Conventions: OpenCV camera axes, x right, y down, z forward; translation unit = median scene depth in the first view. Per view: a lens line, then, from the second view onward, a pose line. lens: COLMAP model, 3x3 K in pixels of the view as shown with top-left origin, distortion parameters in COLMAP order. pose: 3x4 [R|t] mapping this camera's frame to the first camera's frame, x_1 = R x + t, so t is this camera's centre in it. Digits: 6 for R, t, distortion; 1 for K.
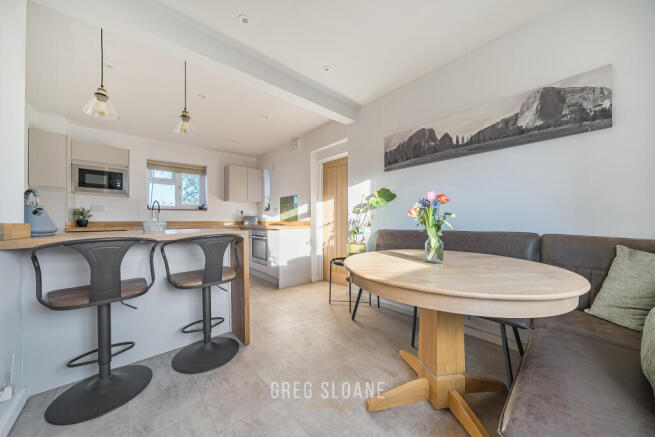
lens RADIAL K [[226.8, 0, 326.6], [0, 226.8, 220.2], [0, 0, 1]] dist [-0.000214, 0.000094]
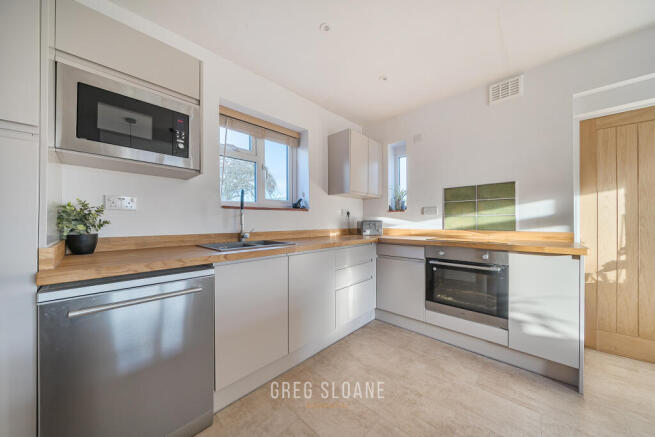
lens RADIAL K [[226.8, 0, 323.8], [0, 226.8, 220.4], [0, 0, 1]] dist [-0.000214, 0.000094]
pose [[0.996404, 0.001446, 0.084712, -0.525613], [-0.001439, 0.999999, -0.000150, -0.017970], [-0.084712, 0.000027, 0.996405, 0.440594]]
